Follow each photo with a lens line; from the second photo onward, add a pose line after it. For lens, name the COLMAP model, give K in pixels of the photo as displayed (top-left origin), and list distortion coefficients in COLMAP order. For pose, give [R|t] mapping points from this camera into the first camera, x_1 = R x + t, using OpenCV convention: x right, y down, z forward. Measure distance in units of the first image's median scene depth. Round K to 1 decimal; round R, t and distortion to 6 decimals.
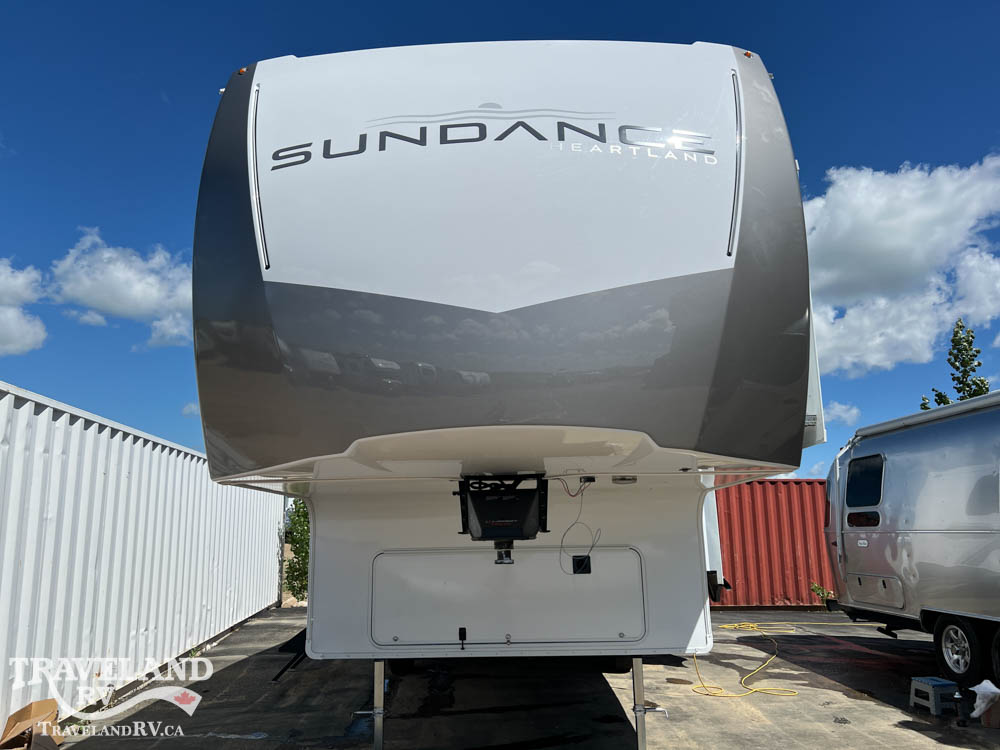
lens RADIAL K [[742.4, 0, 498.1], [0, 742.4, 410.7], [0, 0, 1]] dist [0.007218, 0.001702]
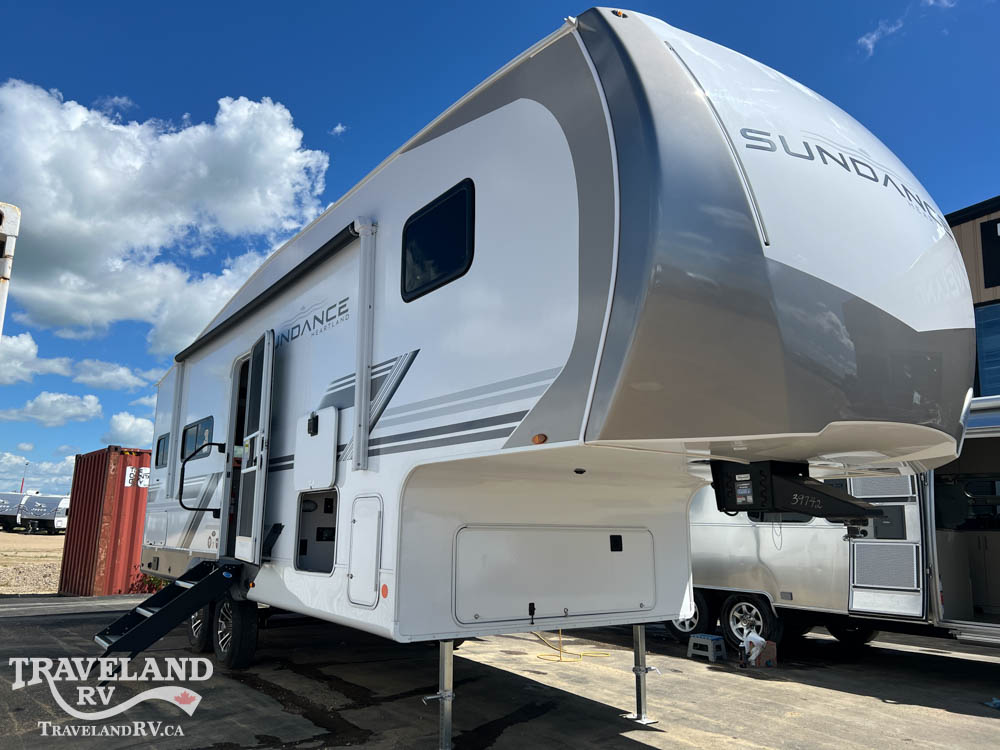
lens RADIAL K [[742.4, 0, 498.1], [0, 742.4, 410.7], [0, 0, 1]] dist [0.007218, 0.001702]
pose [[0.793527, 0.128188, 0.594881, -0.716933], [-0.141235, 0.989664, -0.024862, 0.065973], [-0.591919, -0.064289, 0.803429, 0.236408]]
